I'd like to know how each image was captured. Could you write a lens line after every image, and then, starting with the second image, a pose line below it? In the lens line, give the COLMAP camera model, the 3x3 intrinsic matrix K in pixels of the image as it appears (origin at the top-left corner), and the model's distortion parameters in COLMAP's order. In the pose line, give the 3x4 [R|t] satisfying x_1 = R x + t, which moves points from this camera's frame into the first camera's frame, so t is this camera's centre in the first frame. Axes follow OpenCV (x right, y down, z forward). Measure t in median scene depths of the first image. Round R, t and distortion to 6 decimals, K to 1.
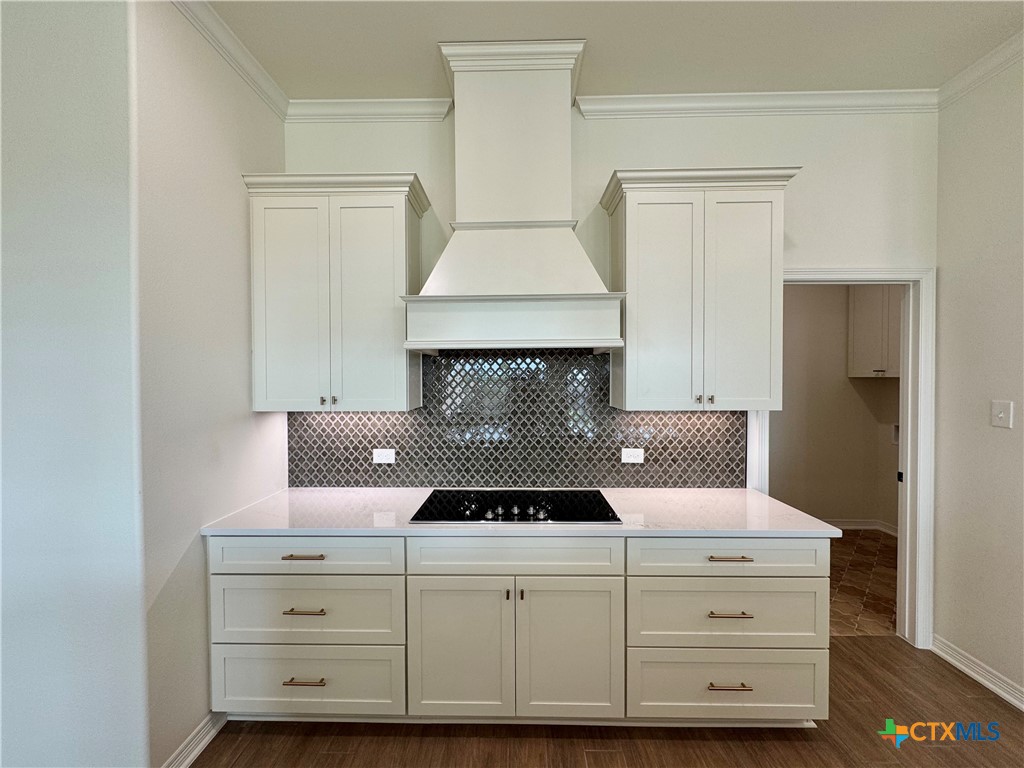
lens RADIAL K [[408.5, 0, 508.2], [0, 408.5, 384.0], [0, 0, 1]] dist [-0.002652, 0.001020]
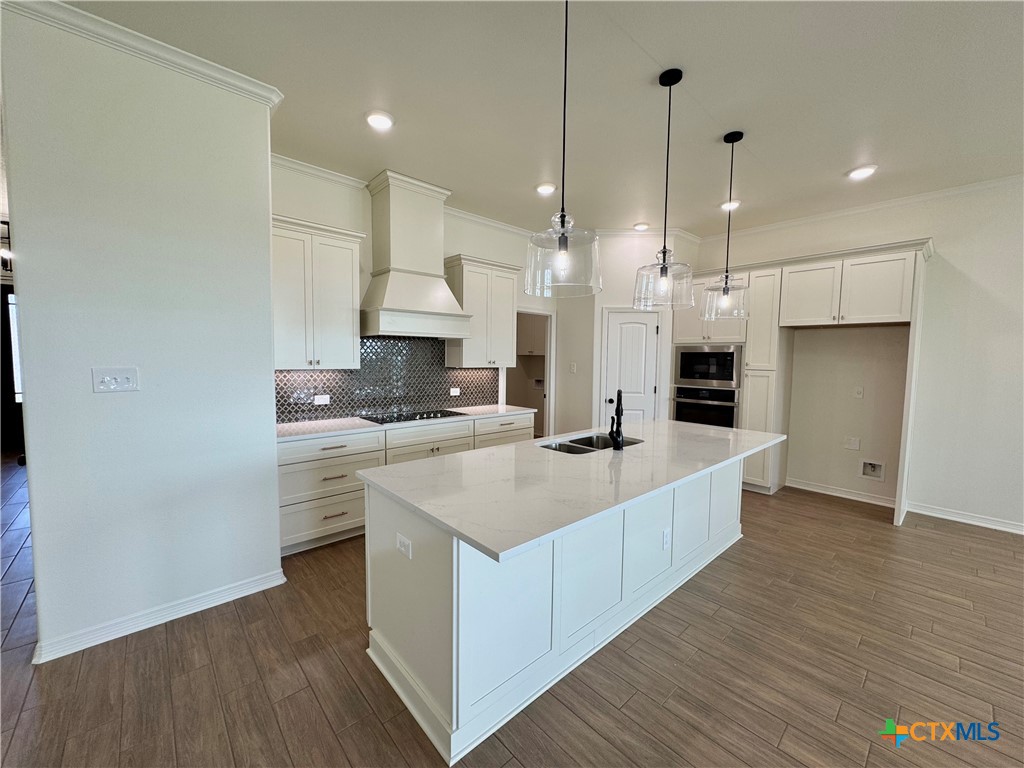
lens RADIAL K [[408.5, 0, 513.3], [0, 408.5, 383.3], [0, 0, 1]] dist [-0.002652, 0.001020]
pose [[0.724417, -0.032021, 0.688618, -0.856720], [-0.006736, 0.998544, 0.053519, 0.026033], [-0.689329, -0.043409, 0.723147, -0.630589]]
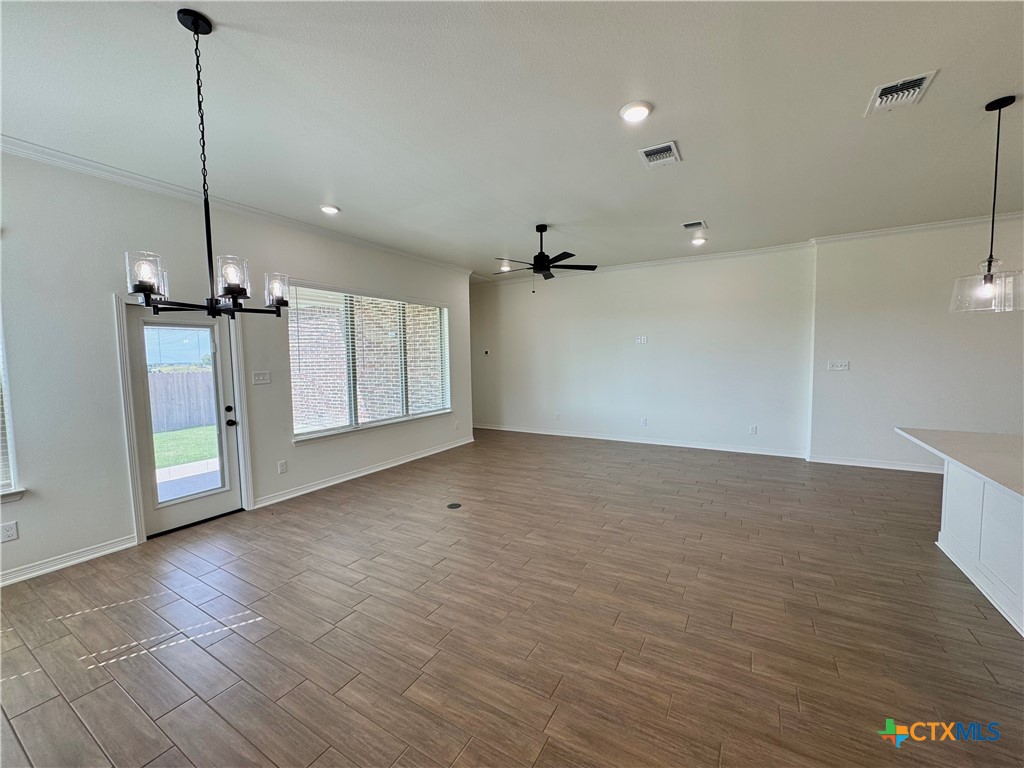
lens RADIAL K [[408.5, 0, 510.9], [0, 408.5, 386.8], [0, 0, 1]] dist [-0.002652, 0.001020]
pose [[-0.494159, 0.075682, -0.866071, 1.354062], [0.007229, 0.996527, 0.082957, 0.003132], [0.869341, 0.034733, -0.492990, -0.719911]]
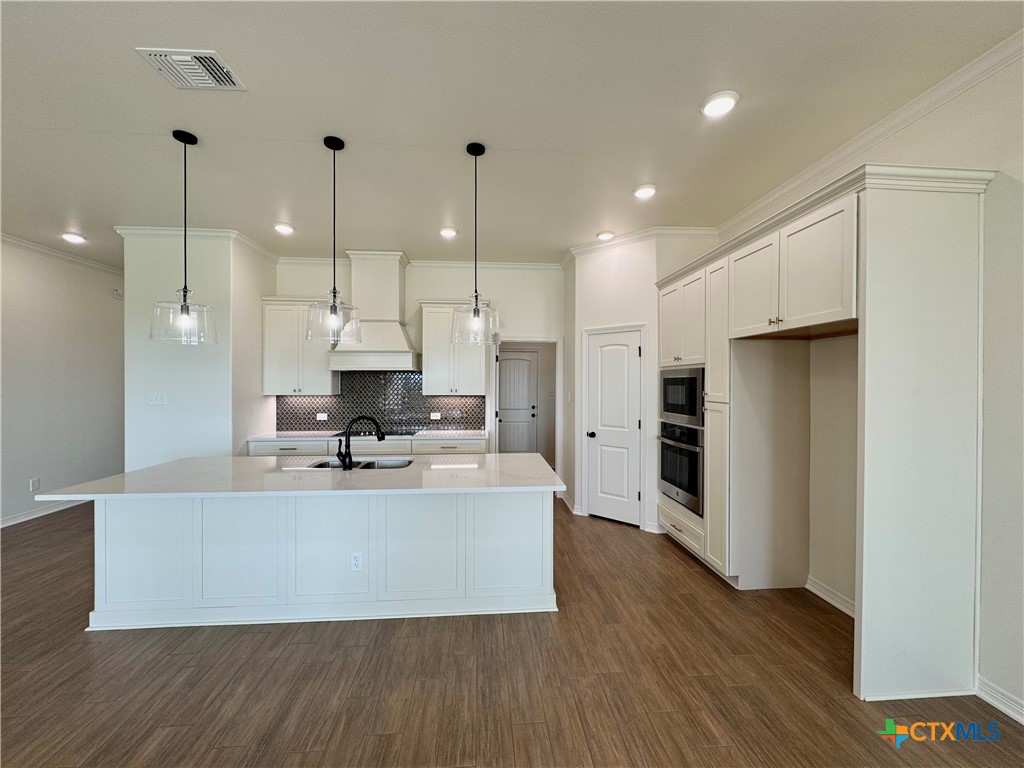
lens RADIAL K [[408.5, 0, 507.7], [0, 408.5, 383.0], [0, 0, 1]] dist [-0.002652, 0.001020]
pose [[0.995036, 0.006460, 0.099310, 0.477892], [-0.005345, 0.999920, -0.011484, 0.014784], [-0.099376, 0.010896, 0.994990, -1.307980]]
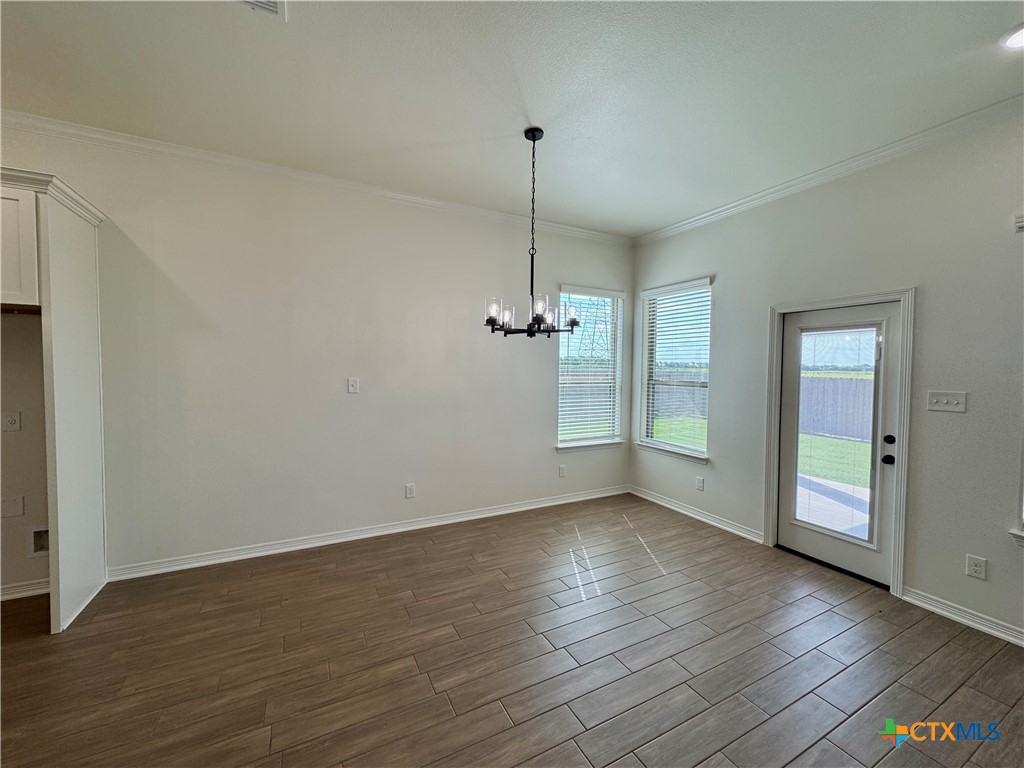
lens RADIAL K [[408.5, 0, 511.6], [0, 408.5, 384.2], [0, 0, 1]] dist [-0.002652, 0.001020]
pose [[-0.479072, -0.038514, 0.876930, -0.079652], [0.002927, 0.998961, 0.045472, 0.007850], [-0.877771, 0.024351, -0.478461, -1.043741]]
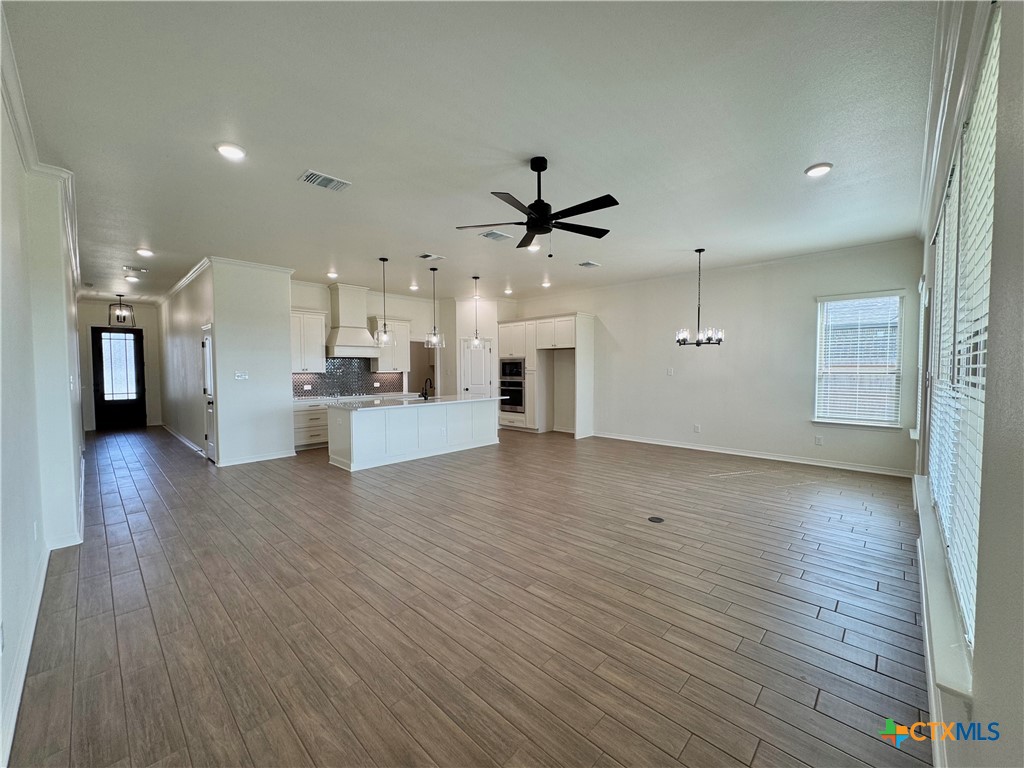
lens RADIAL K [[408.5, 0, 508.5], [0, 408.5, 384.8], [0, 0, 1]] dist [-0.002652, 0.001020]
pose [[0.679713, -0.030386, 0.732849, -1.648206], [0.010862, 0.999449, 0.031365, 0.068487], [-0.733398, -0.013359, 0.679668, -2.485042]]
